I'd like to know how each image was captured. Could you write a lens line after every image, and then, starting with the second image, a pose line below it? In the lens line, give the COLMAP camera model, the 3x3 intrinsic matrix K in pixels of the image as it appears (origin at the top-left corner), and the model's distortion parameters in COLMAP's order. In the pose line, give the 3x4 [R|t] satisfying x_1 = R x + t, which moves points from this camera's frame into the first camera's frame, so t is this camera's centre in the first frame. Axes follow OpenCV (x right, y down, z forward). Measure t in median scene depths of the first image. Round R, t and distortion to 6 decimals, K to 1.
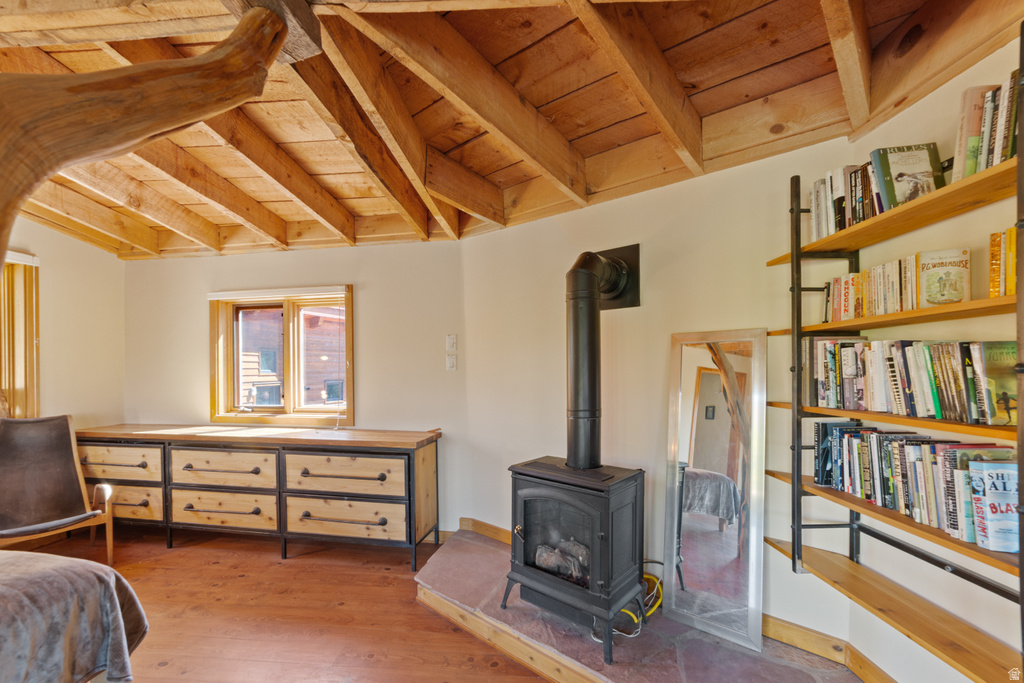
lens RADIAL K [[406.9, 0, 515.4], [0, 406.9, 372.4], [0, 0, 1]] dist [-0.018099, 0.007168]
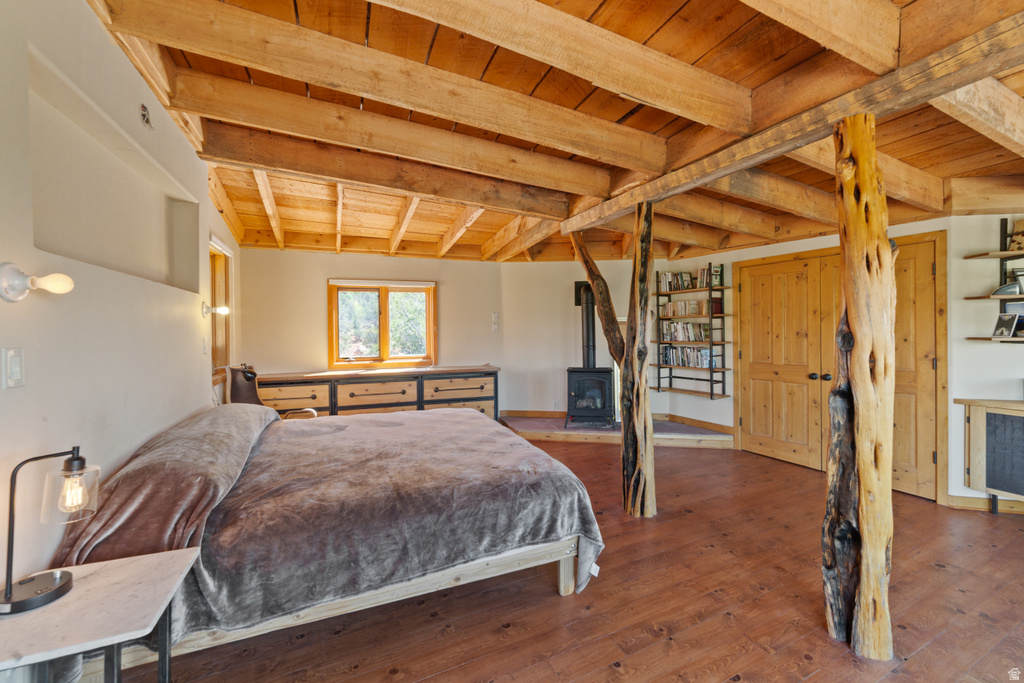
lens RADIAL K [[406.9, 0, 502.2], [0, 406.9, 334.2], [0, 0, 1]] dist [-0.018099, 0.007168]
pose [[0.863734, -0.008054, 0.503883, -2.060625], [0.009907, 0.999950, -0.000998, 0.016658], [-0.503850, 0.005854, 0.863771, -1.207952]]
